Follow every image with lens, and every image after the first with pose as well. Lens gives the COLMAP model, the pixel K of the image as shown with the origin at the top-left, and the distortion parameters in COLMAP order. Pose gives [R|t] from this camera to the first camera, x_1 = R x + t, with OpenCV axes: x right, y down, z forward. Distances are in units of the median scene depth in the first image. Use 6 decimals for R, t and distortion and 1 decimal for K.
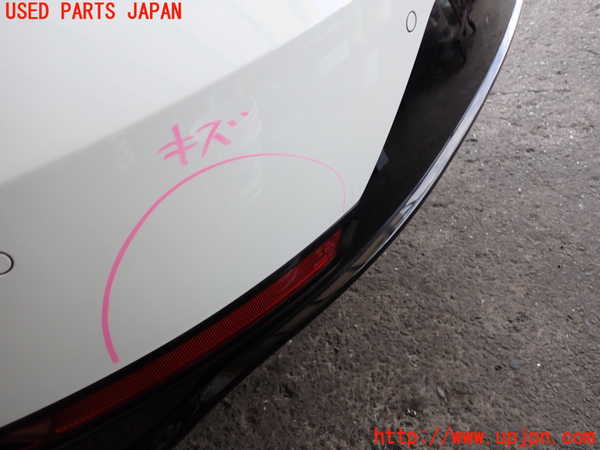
lens RADIAL K [[489.0, 0, 300.0], [0, 489.0, 225.0], [0, 0, 1]] dist [0.005094, -0.002956]
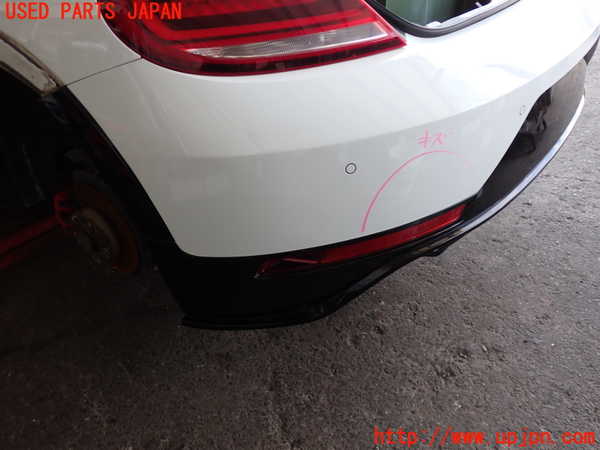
lens RADIAL K [[489.0, 0, 300.0], [0, 489.0, 225.0], [0, 0, 1]] dist [0.005094, -0.002956]
pose [[0.975125, 0.209160, -0.073367, -0.215593], [-0.216230, 0.970420, -0.107375, 0.234825], [0.048738, 0.120569, 0.991508, -0.523898]]
